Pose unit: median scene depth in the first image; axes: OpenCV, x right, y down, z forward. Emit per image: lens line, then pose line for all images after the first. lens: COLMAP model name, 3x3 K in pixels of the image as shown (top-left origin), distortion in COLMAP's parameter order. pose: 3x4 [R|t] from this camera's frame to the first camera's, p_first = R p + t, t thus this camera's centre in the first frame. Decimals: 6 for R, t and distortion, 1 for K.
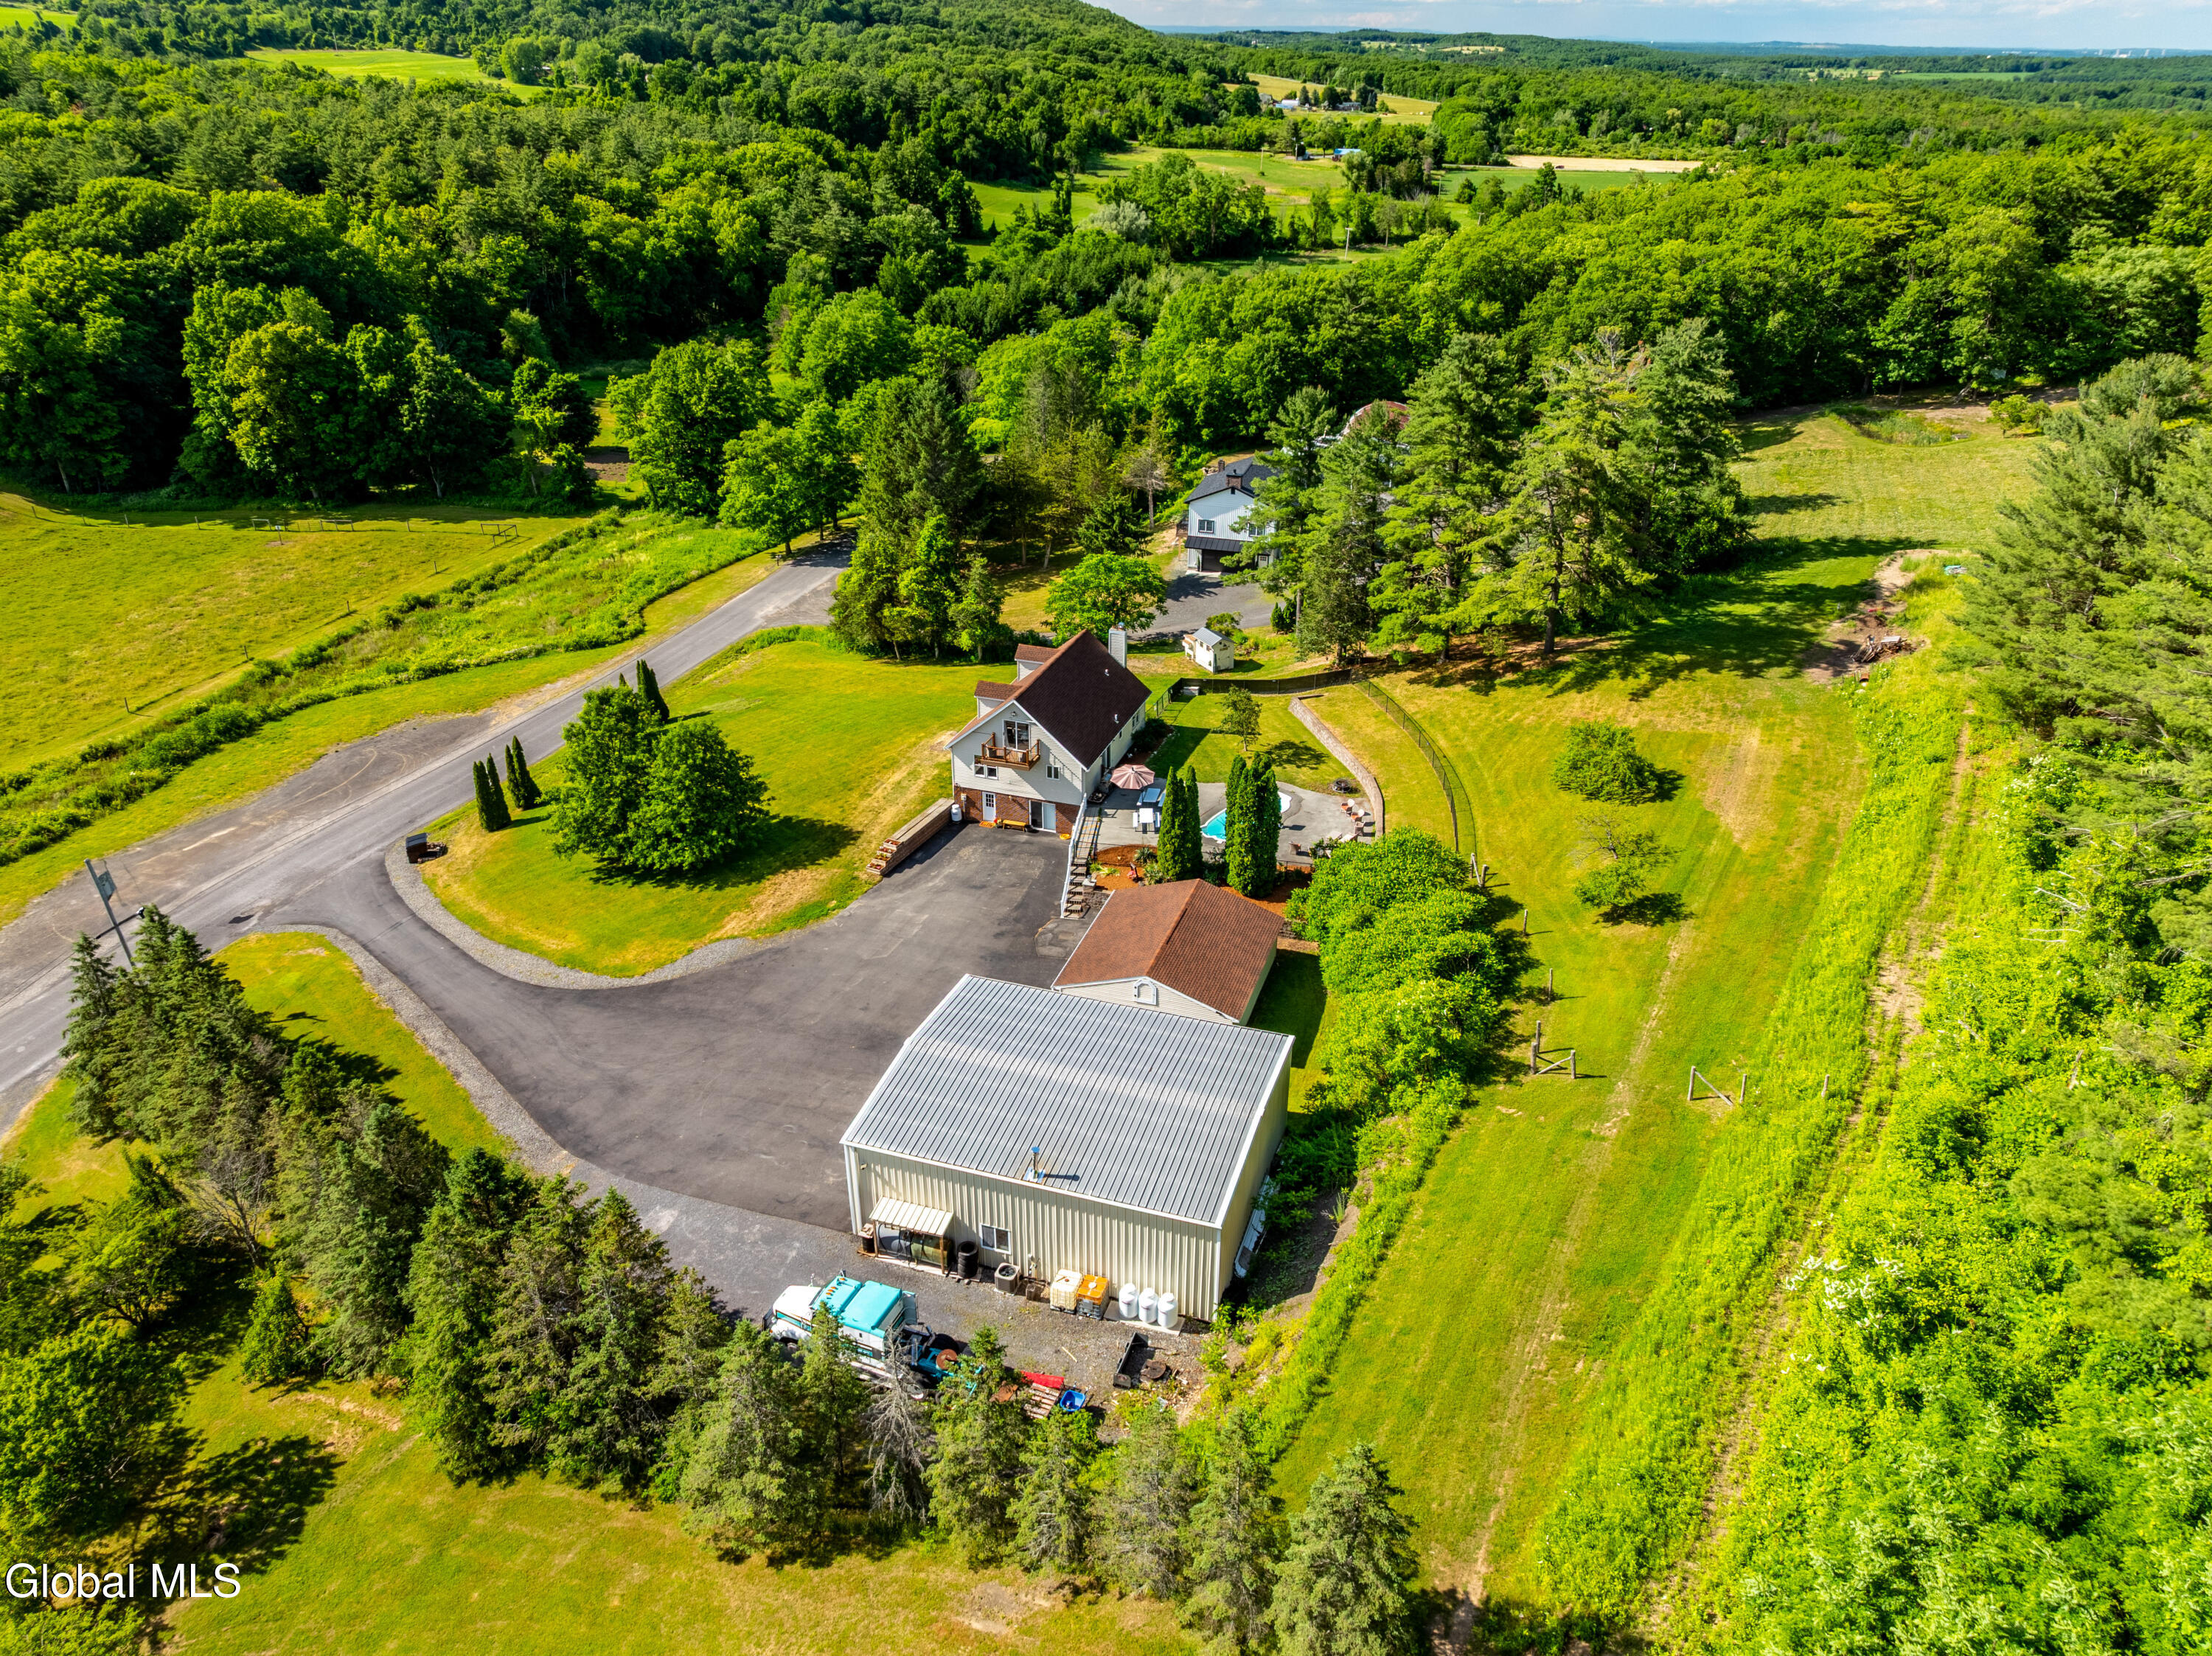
lens RADIAL K [[1558.1, 0, 1109.7], [0, 1558.1, 824.7], [0, 0, 1]] dist [-0.032352, -0.001836]
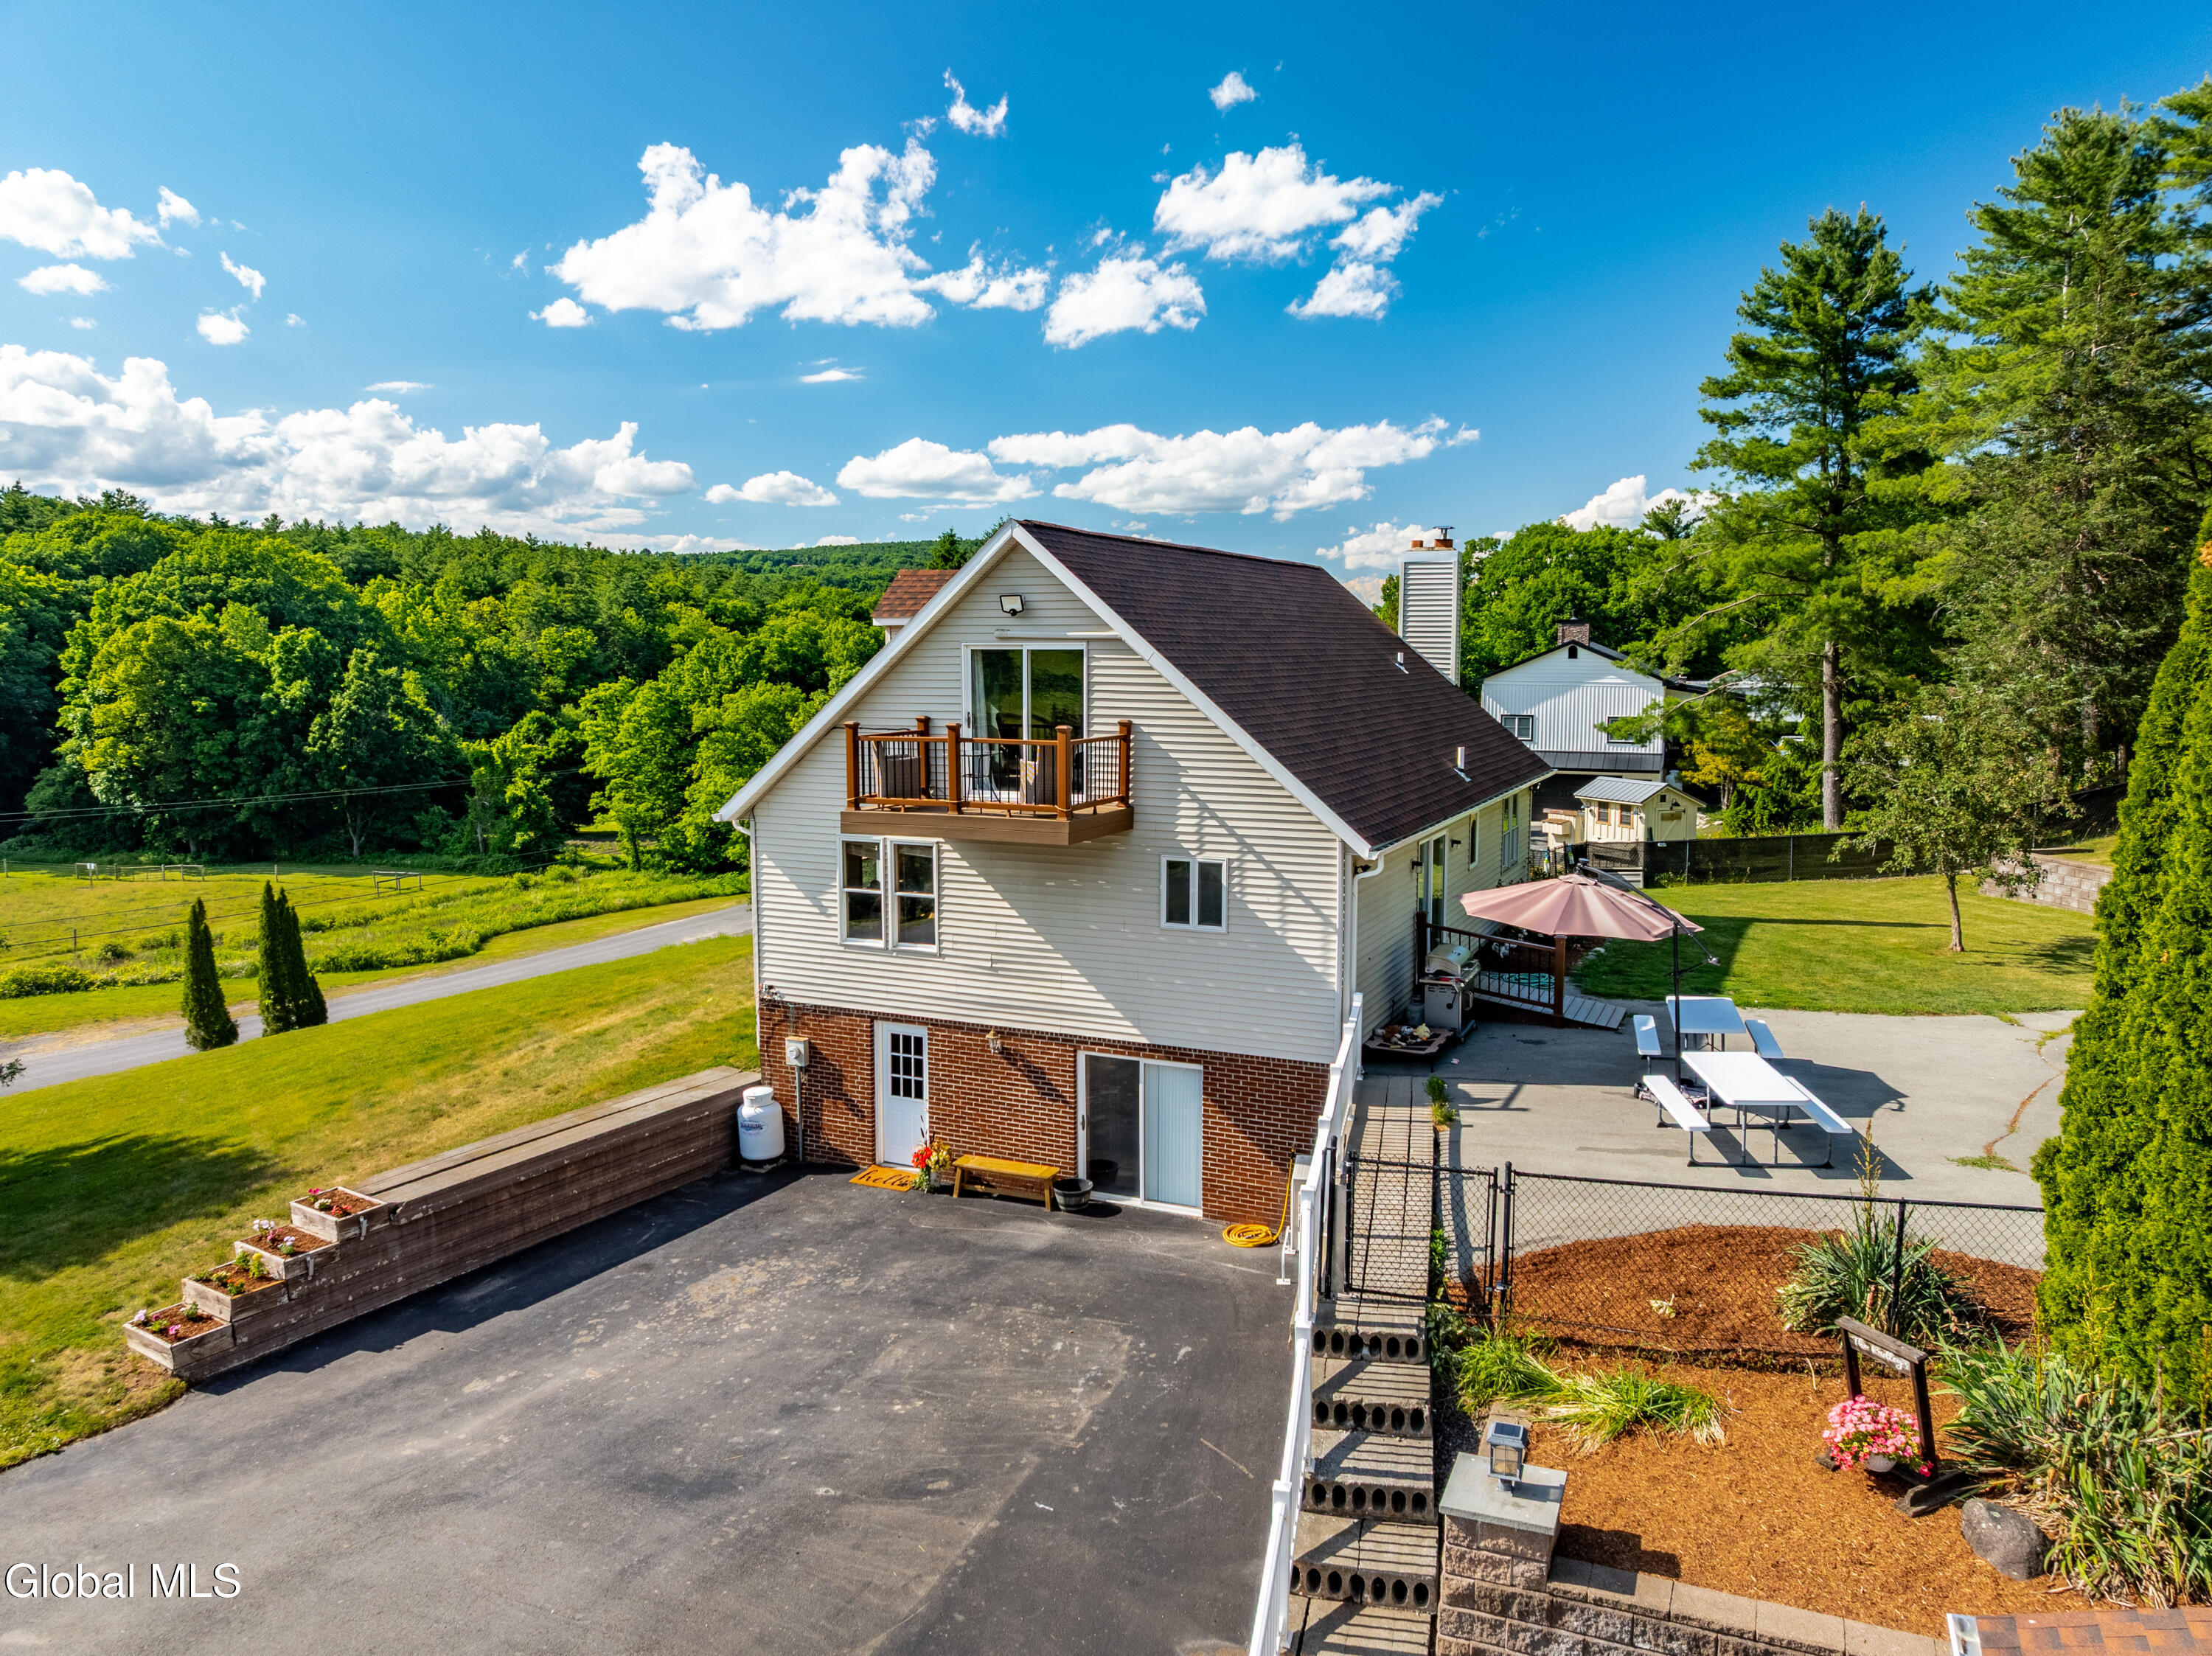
lens RADIAL K [[1558.1, 0, 1109.7], [0, 1558.1, 824.7], [0, 0, 1]] dist [-0.032352, -0.001836]
pose [[0.994907, 0.007360, -0.100527, -0.026544], [-0.042613, 0.934533, -0.353315, 0.029145], [0.091345, 0.355799, 0.930088, 0.785008]]
